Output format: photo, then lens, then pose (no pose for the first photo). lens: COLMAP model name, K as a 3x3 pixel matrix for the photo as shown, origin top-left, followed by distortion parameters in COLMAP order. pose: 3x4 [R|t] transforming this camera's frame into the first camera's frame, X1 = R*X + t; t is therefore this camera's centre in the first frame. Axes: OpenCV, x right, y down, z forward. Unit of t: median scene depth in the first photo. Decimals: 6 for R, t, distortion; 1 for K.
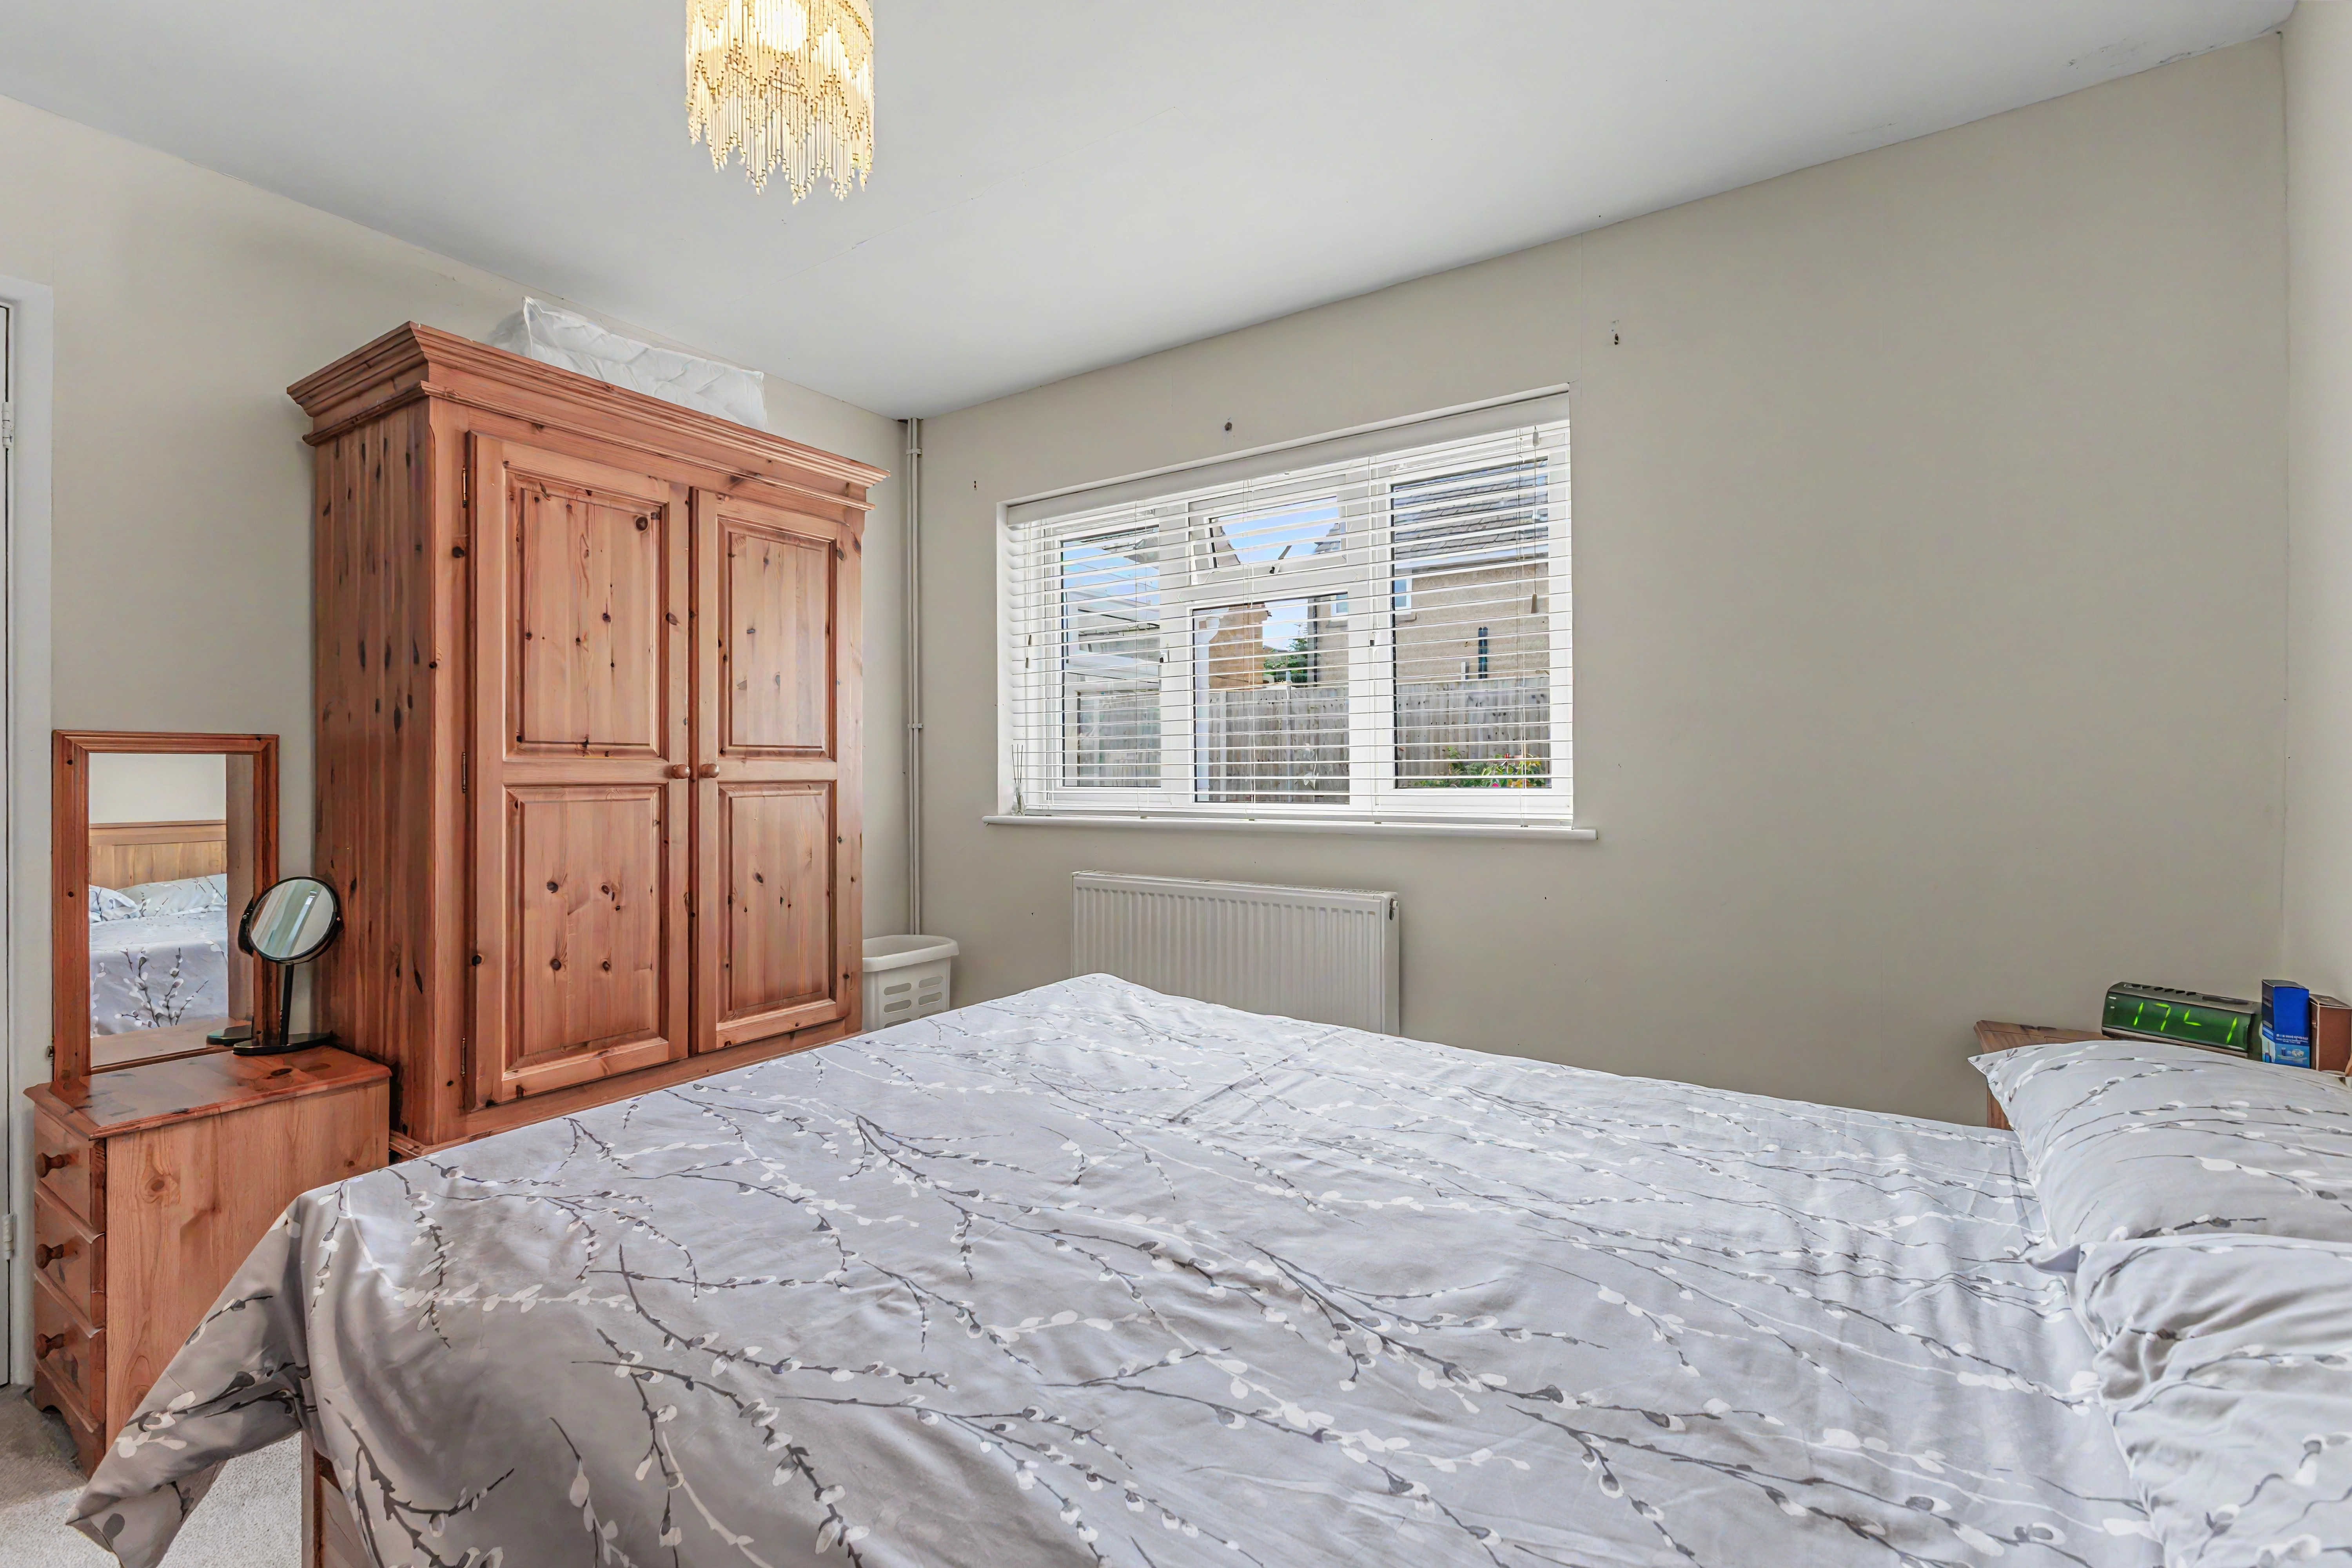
lens RADIAL K [[1017.6, 0, 1169.5], [0, 1017.6, 781.2], [0, 0, 1]] dist [0.024218, 0.000080]
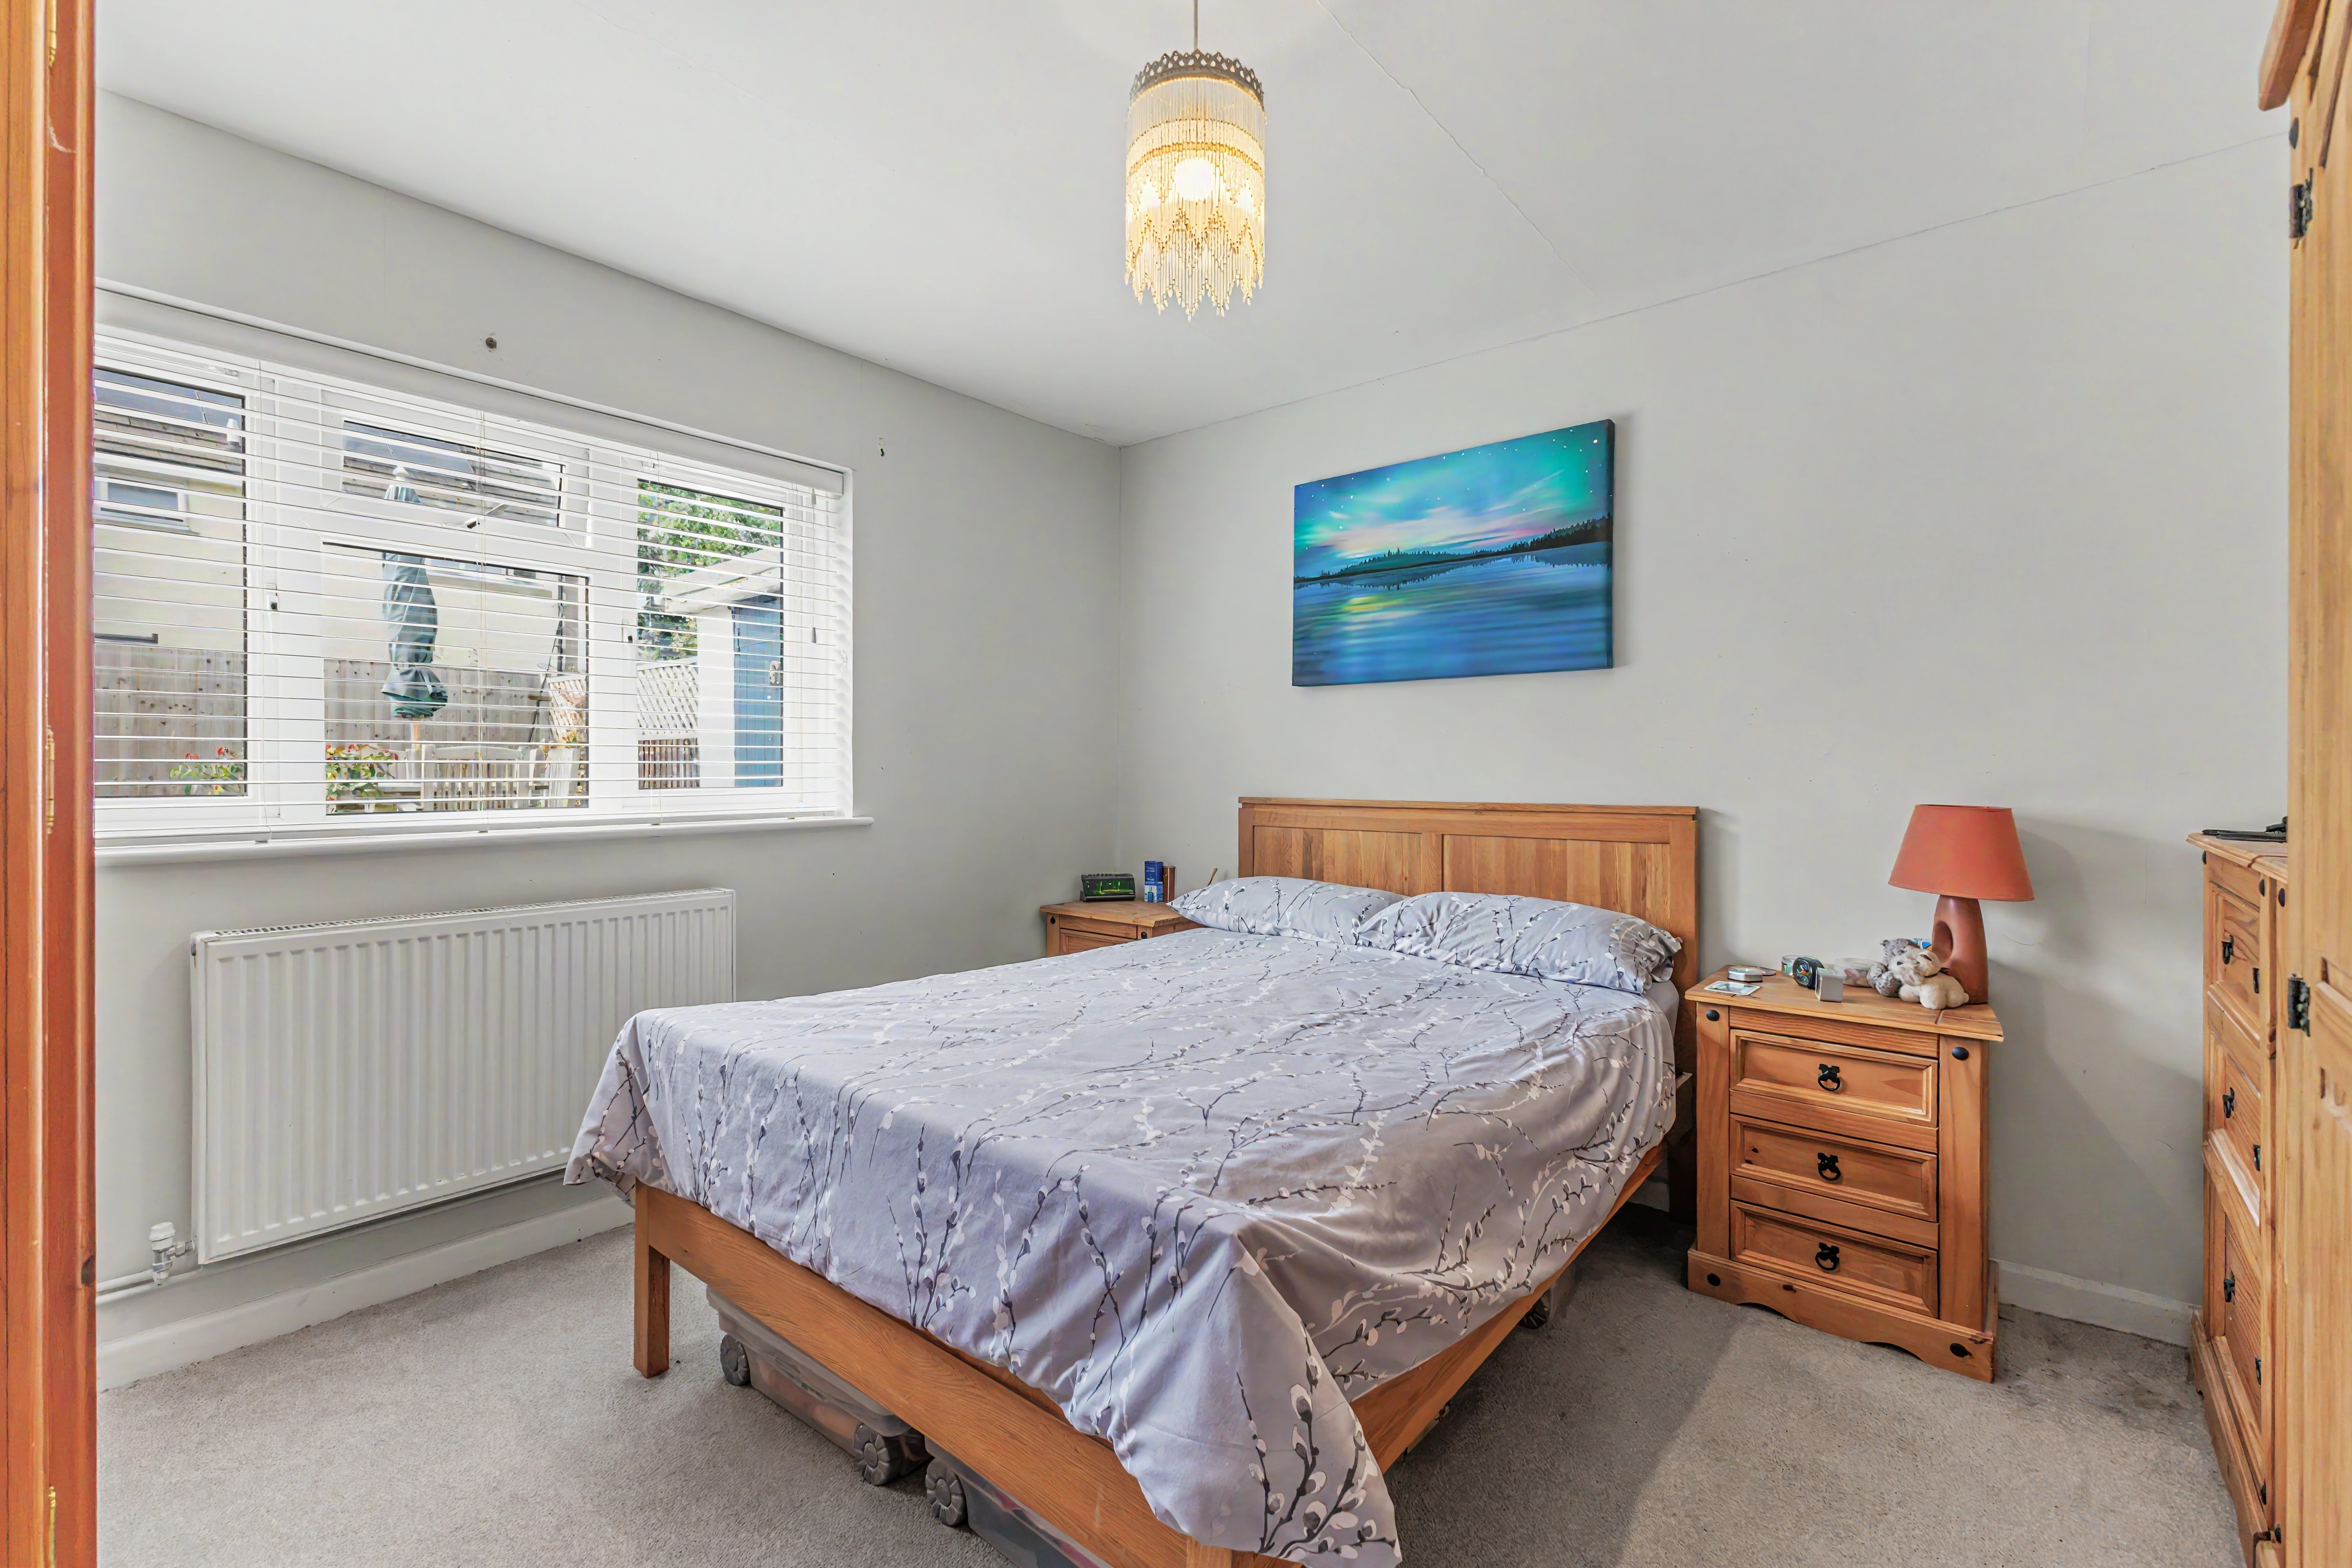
lens RADIAL K [[1074.2, 0, 1154.8], [0, 1074.2, 775.8], [0, 0, 1]] dist [-0.001096, -0.000319]
pose [[0.086061, -0.000254, 0.996290, -1.711990], [0.011193, 0.999937, -0.000712, -0.000361], [-0.996227, 0.011213, 0.086059, 0.948659]]
